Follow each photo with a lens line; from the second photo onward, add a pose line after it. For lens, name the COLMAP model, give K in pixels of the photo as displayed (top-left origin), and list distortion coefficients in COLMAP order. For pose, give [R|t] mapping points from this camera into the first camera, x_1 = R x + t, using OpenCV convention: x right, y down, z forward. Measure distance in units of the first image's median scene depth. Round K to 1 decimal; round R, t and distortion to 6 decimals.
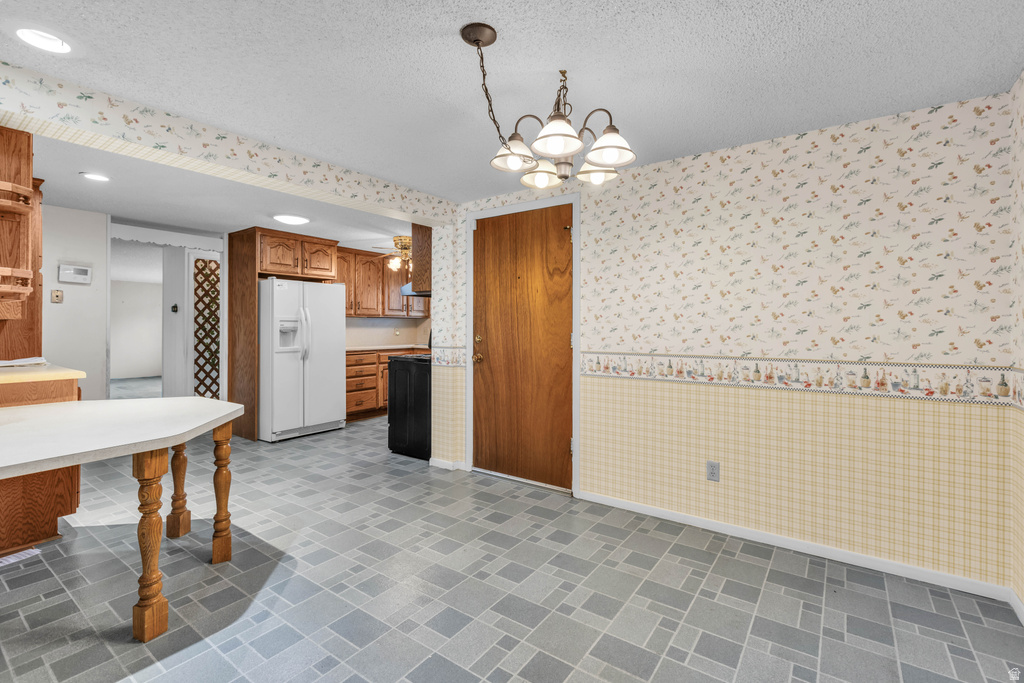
lens RADIAL K [[462.4, 0, 508.6], [0, 462.4, 321.5], [0, 0, 1]] dist [0.011229, -0.000121]
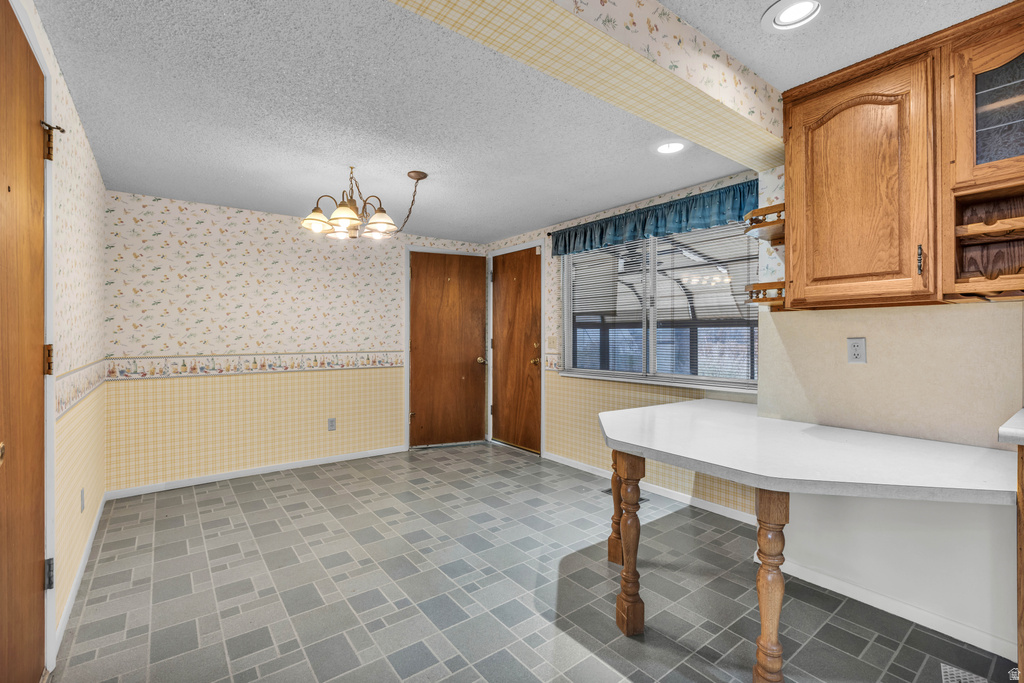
lens RADIAL K [[458.8, 0, 505.0], [0, 458.8, 333.5], [0, 0, 1]] dist [0.010494, -0.000051]
pose [[-0.955085, -0.000160, 0.296331, -0.314861], [-0.004288, 0.999903, -0.013281, 0.010574], [-0.296300, -0.013955, -0.954993, 0.885746]]
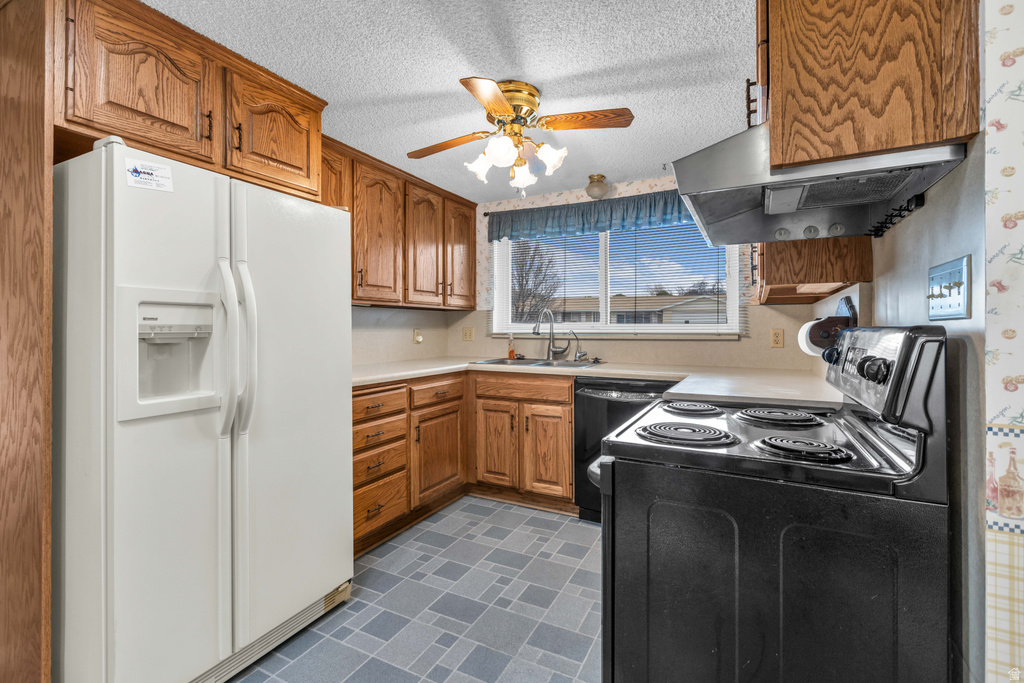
lens RADIAL K [[459.2, 0, 512.7], [0, 459.2, 328.9], [0, 0, 1]] dist [-0.035412, 0.014723]
pose [[0.988427, -0.001081, 0.151691, -0.311355], [-0.001349, 0.999872, 0.015915, 0.008691], [-0.151689, -0.015936, 0.988300, 0.691001]]
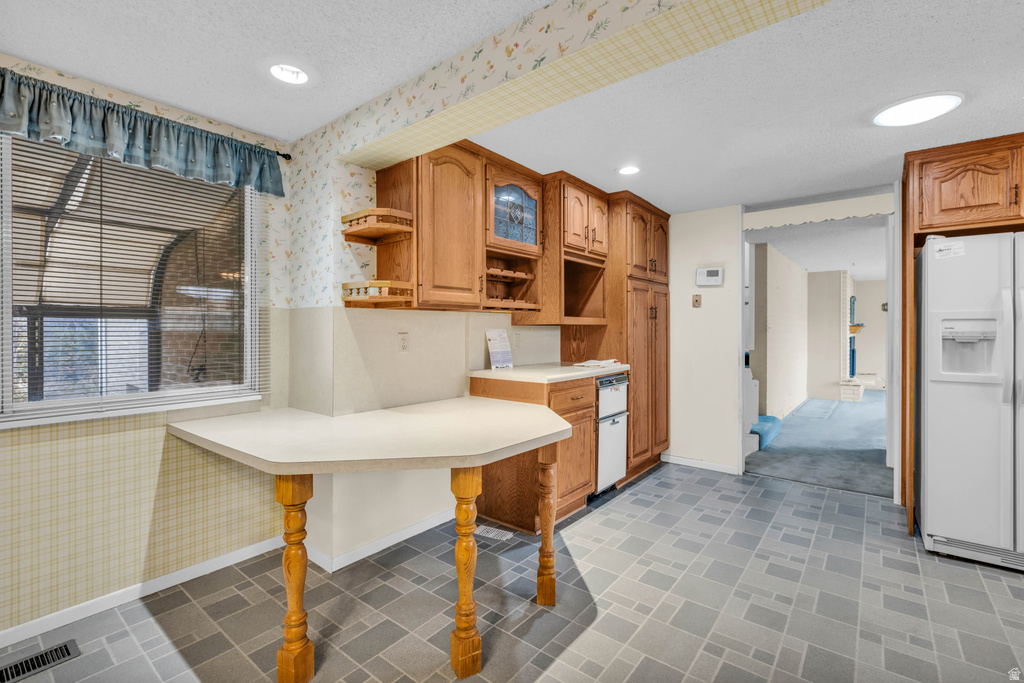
lens RADIAL K [[458.1, 0, 515.7], [0, 458.1, 330.8], [0, 0, 1]] dist [-0.000972, -0.000347]
pose [[-0.038913, 0.000144, -0.999243, 0.026752], [0.008995, 0.999960, -0.000206, 0.006154], [0.999202, -0.008996, -0.038913, 0.538699]]
